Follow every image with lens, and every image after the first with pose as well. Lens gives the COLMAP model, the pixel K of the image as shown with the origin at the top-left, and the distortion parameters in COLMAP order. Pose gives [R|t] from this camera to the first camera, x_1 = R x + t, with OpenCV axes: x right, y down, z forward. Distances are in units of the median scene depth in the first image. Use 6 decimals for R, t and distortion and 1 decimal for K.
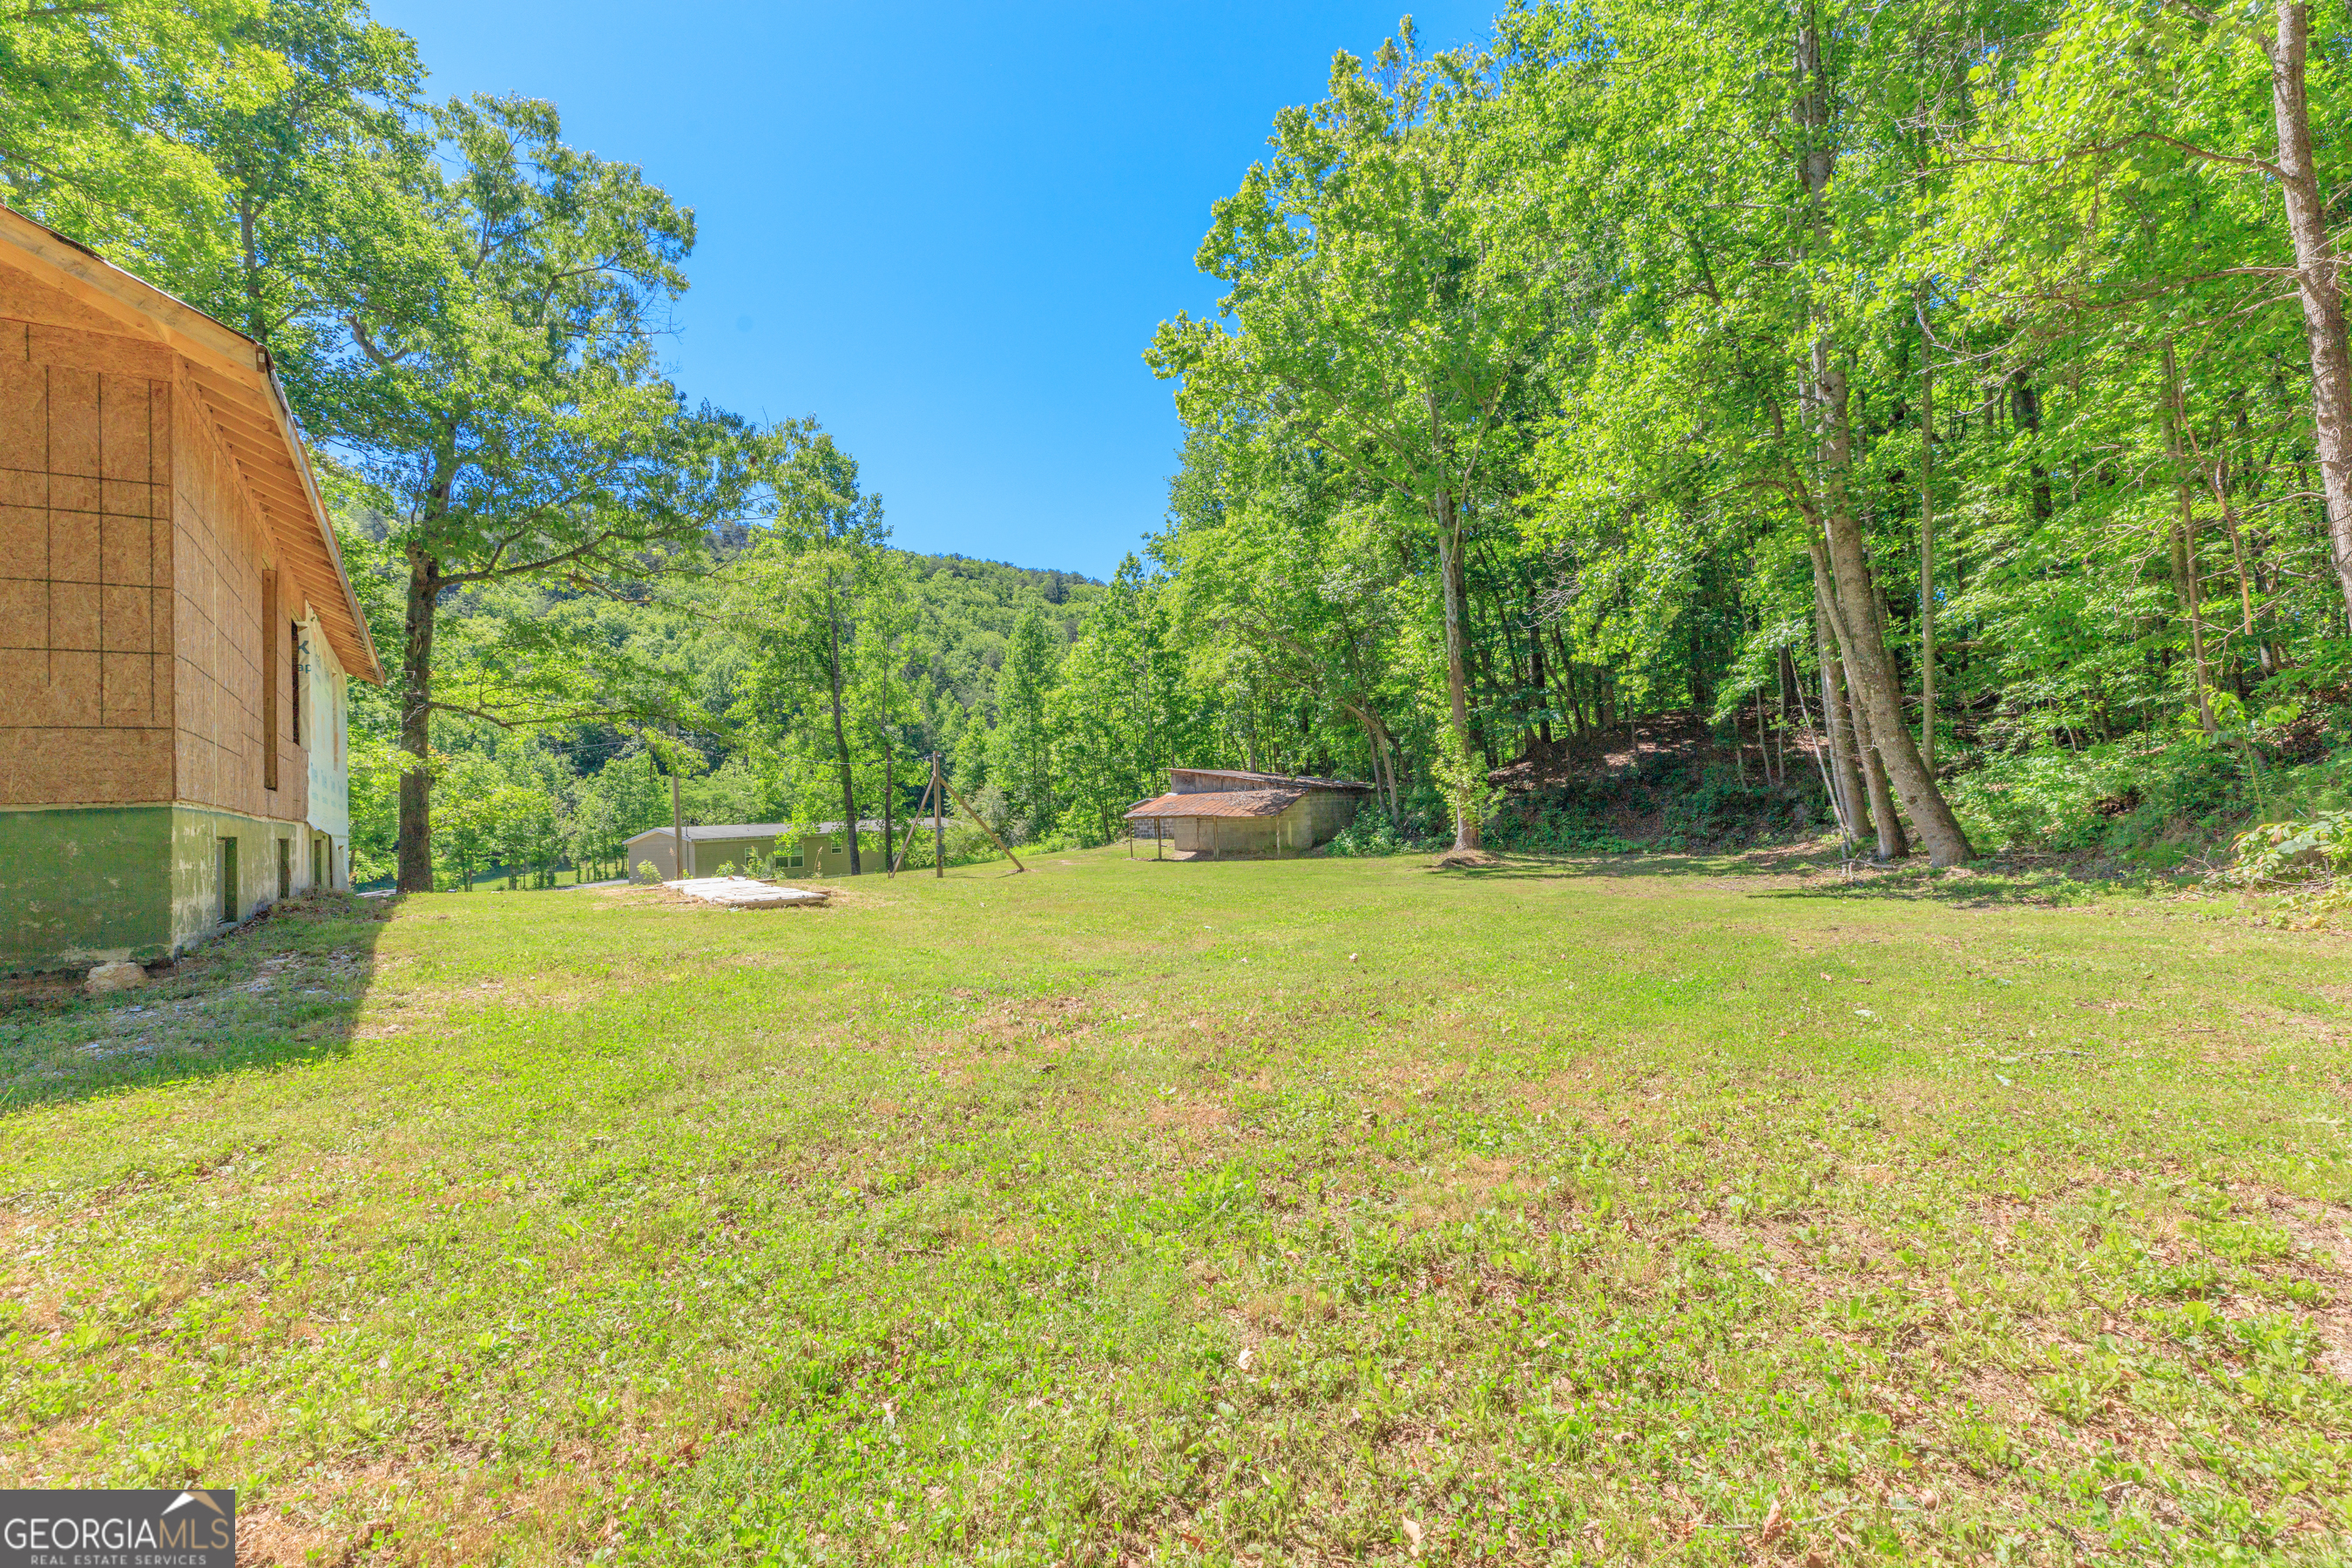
lens RADIAL K [[1013.5, 0, 1189.2], [0, 1013.5, 772.5], [0, 0, 1]] dist [-0.016119, 0.006797]
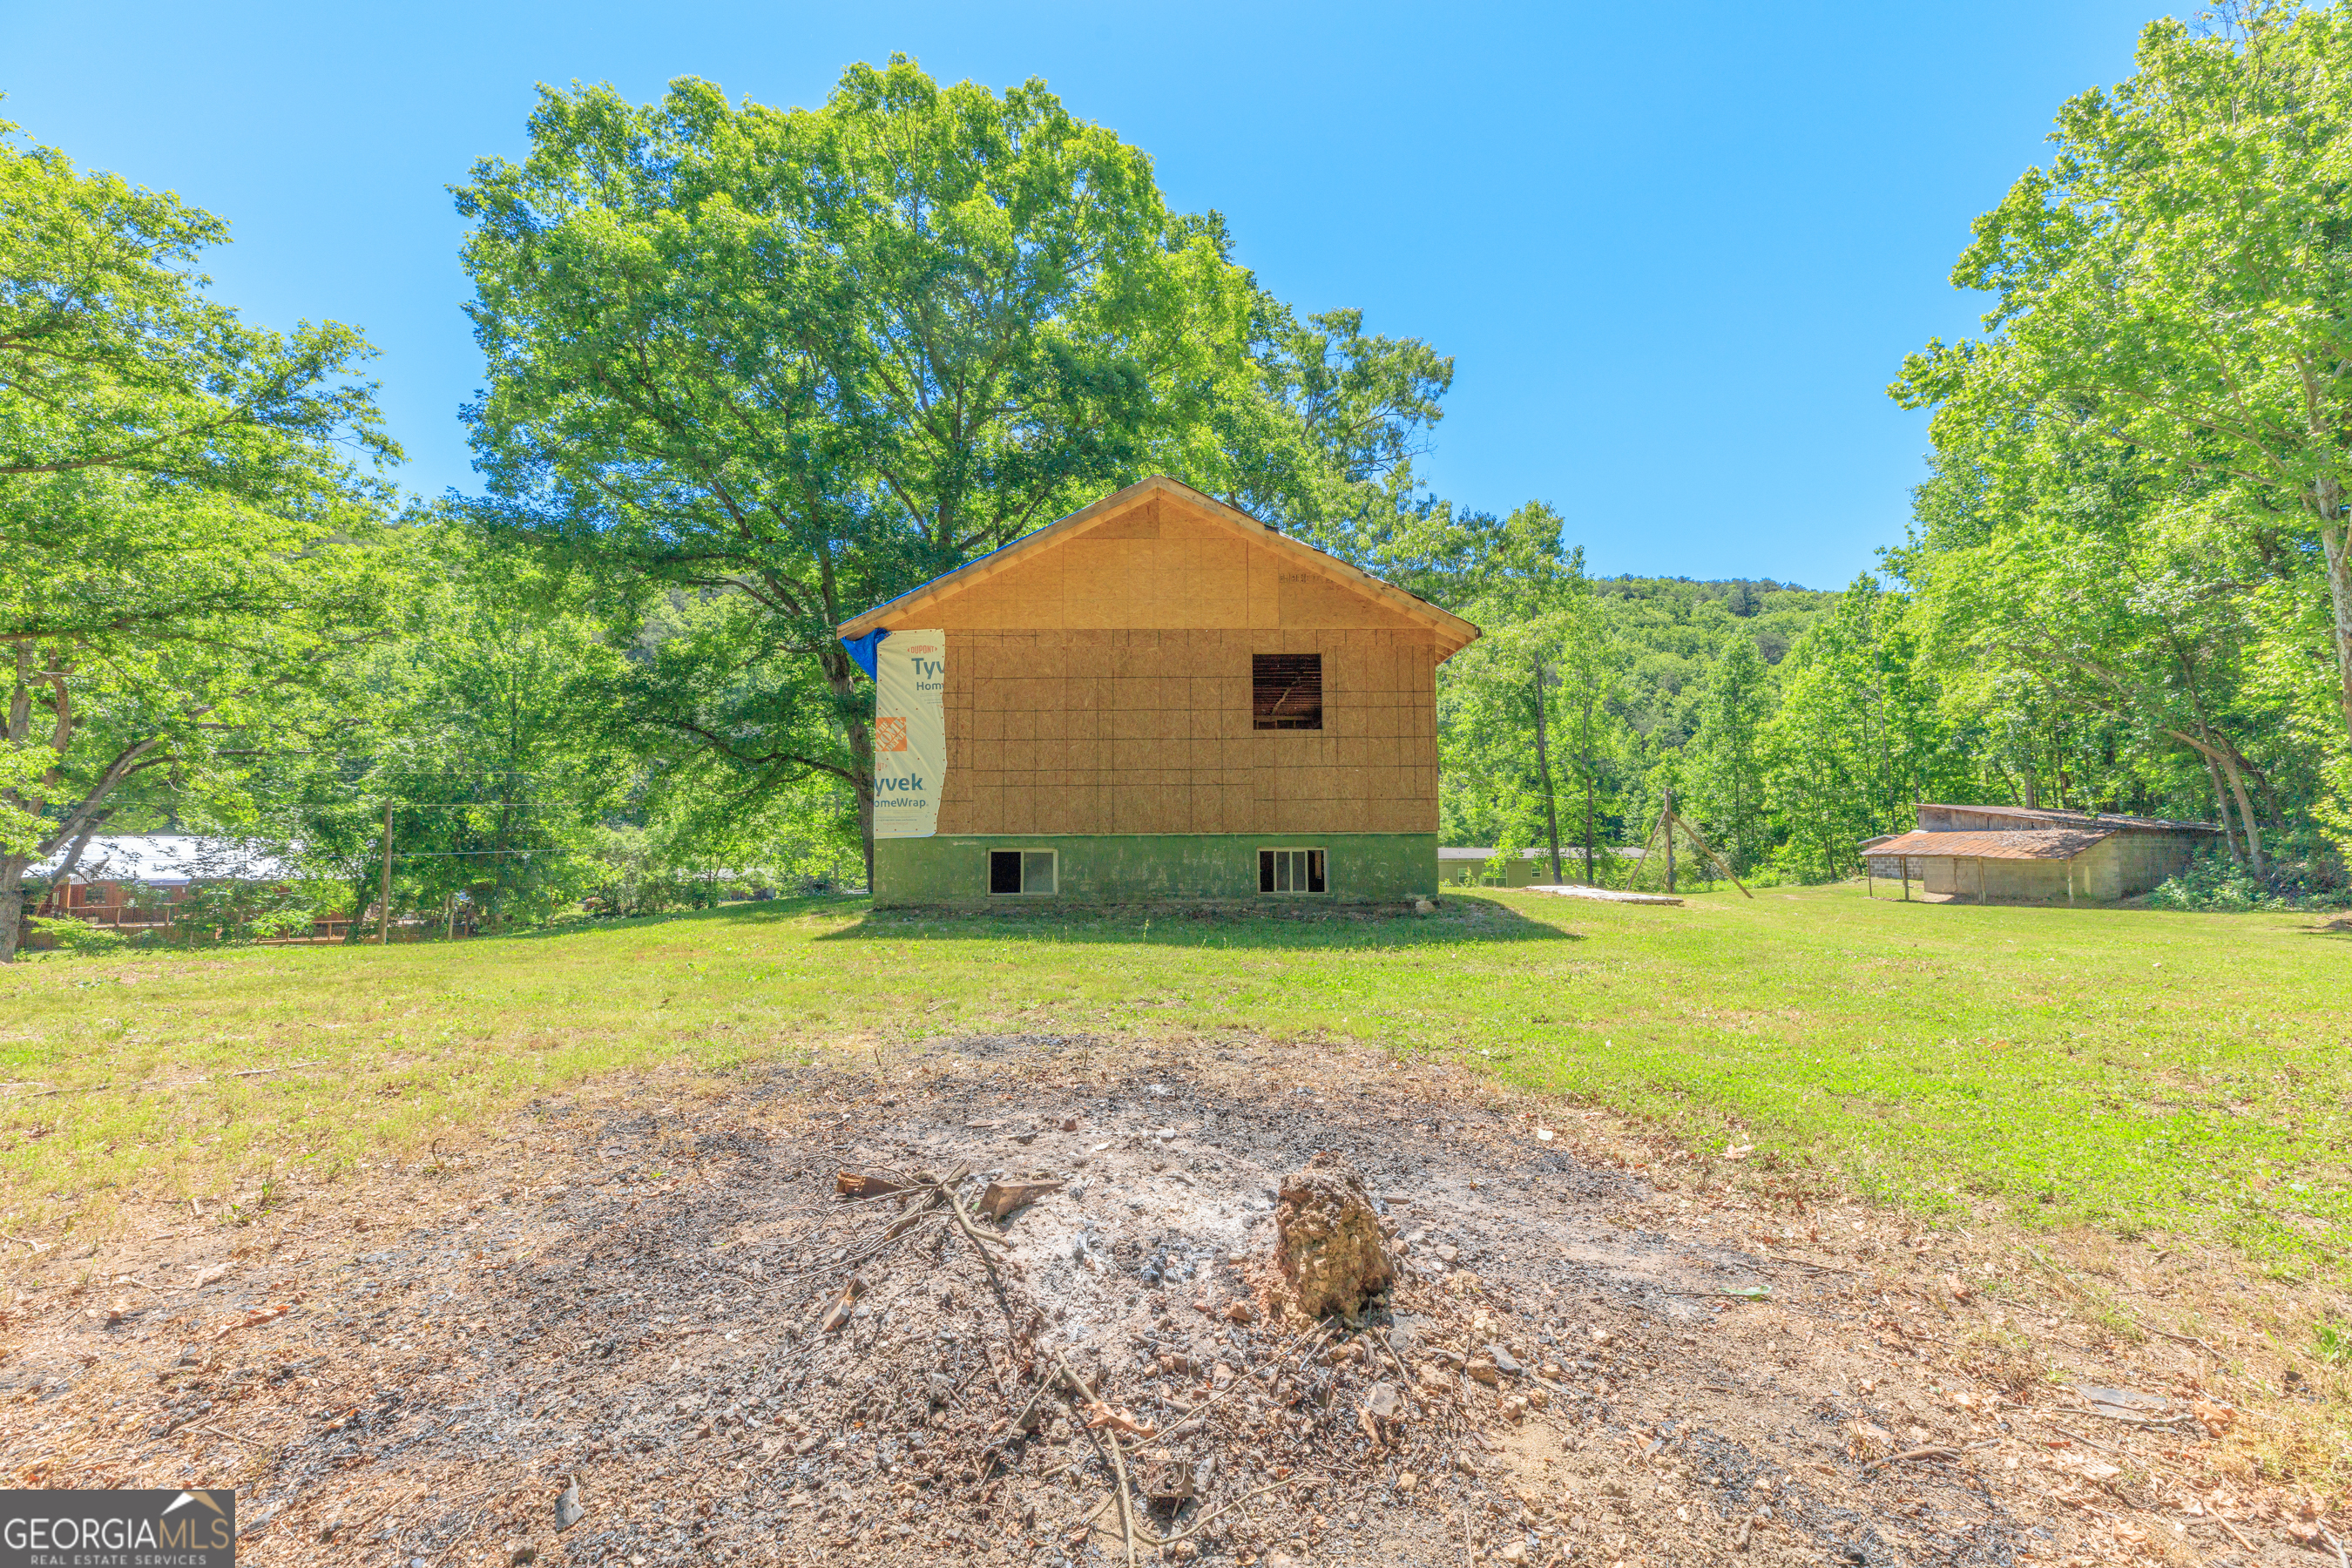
lens RADIAL K [[1013.5, 0, 1189.2], [0, 1013.5, 772.5], [0, 0, 1]] dist [-0.016119, 0.006797]
pose [[0.809000, -0.007894, -0.587756, -0.018199], [-0.007627, 0.999685, -0.023925, -0.006205], [0.587760, 0.023839, 0.808684, -0.164483]]
